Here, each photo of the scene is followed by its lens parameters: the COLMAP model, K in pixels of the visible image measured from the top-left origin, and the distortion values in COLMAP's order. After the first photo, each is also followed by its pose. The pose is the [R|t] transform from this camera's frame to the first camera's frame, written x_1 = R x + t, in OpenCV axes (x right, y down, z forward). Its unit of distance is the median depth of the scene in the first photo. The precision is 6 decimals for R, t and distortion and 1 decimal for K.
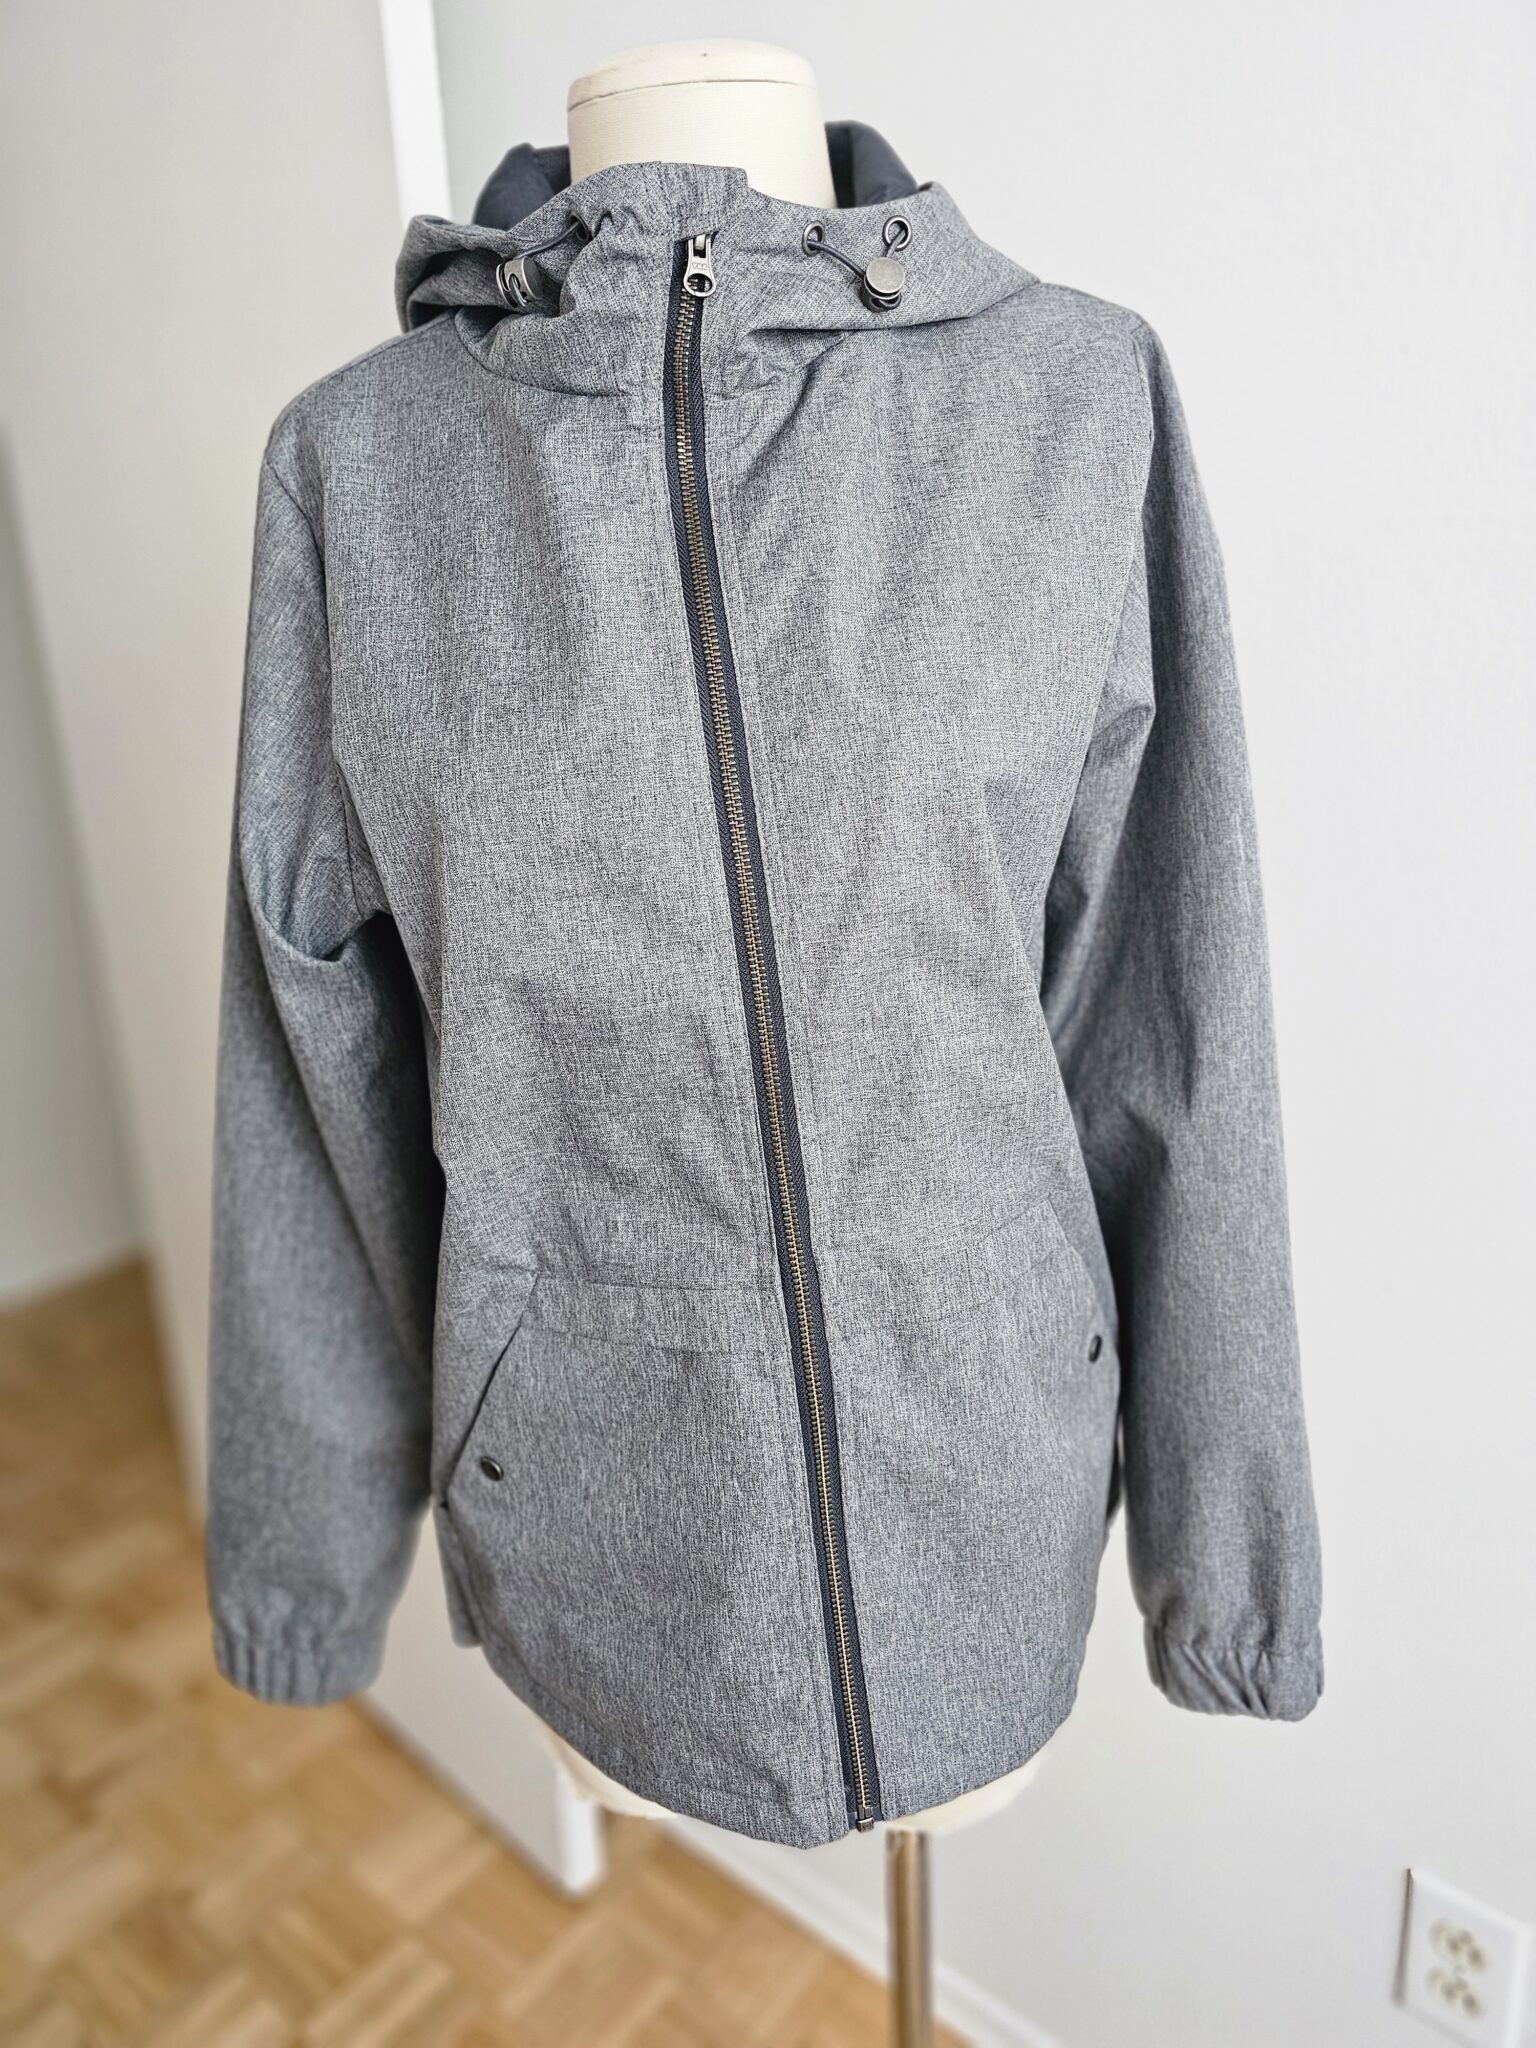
lens RADIAL K [[1499.3, 0, 765.0], [0, 1499.3, 1024.8], [0, 0, 1]] dist [-0.030751, -0.005008]
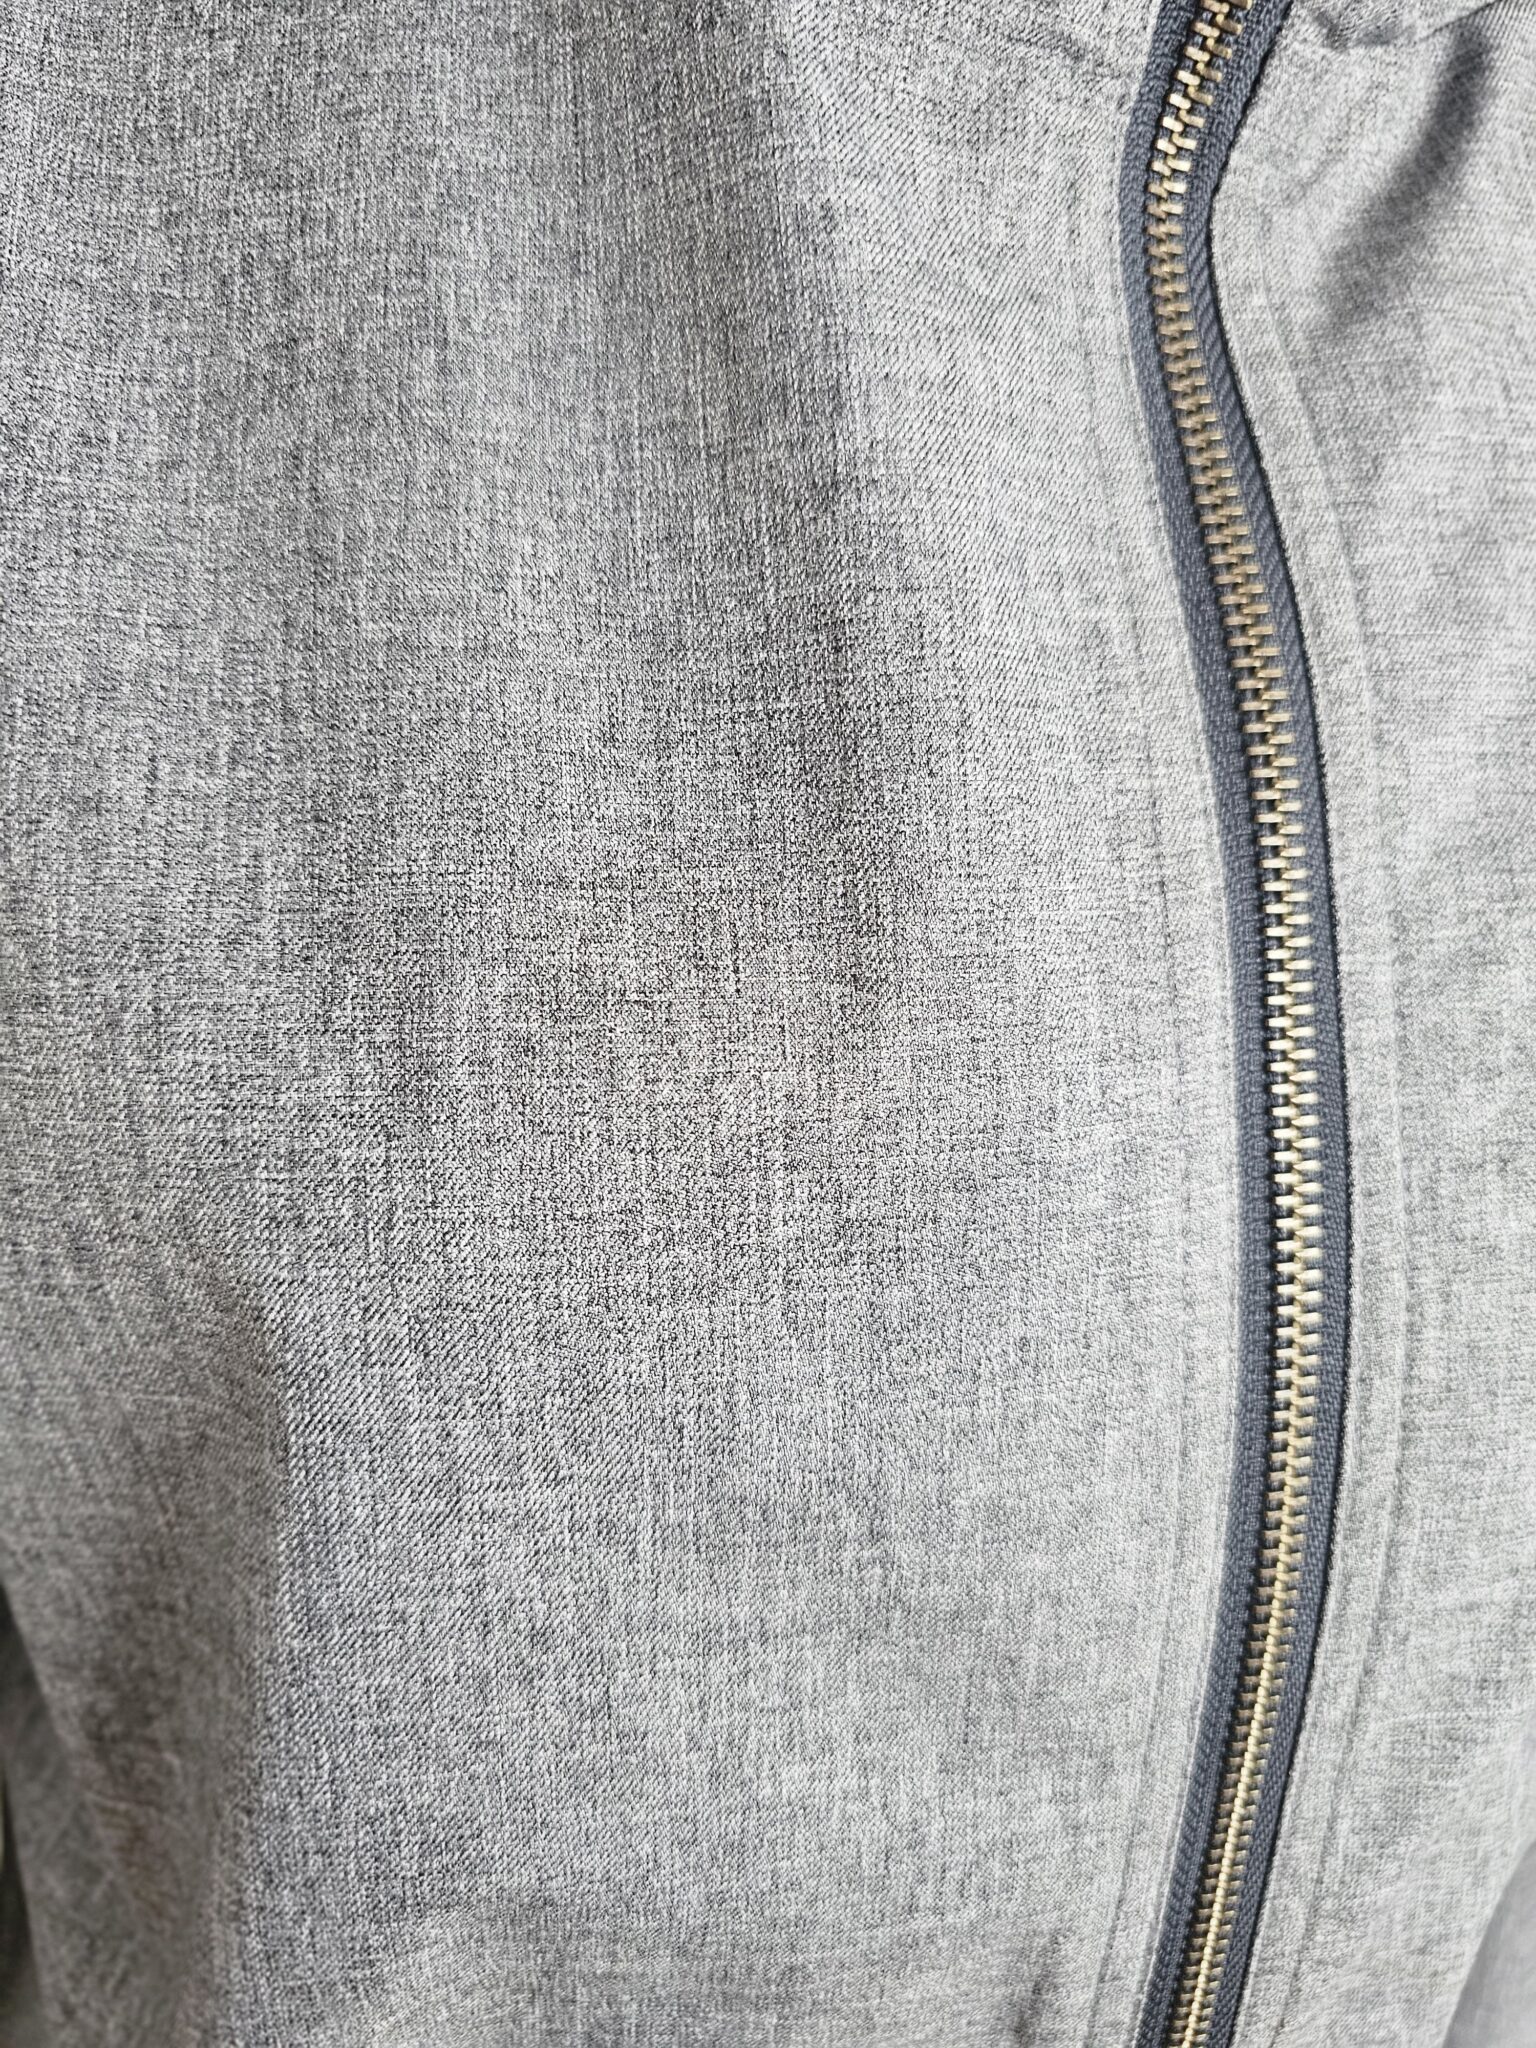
lens RADIAL K [[1499.3, 0, 761.4], [0, 1499.3, 977.3], [0, 0, 1]] dist [-0.030751, -0.005008]
pose [[0.922635, 0.067125, 0.379789, -0.244908], [-0.091356, 0.994750, 0.046119, -0.227097], [-0.374699, -0.077247, 0.923923, 0.745444]]
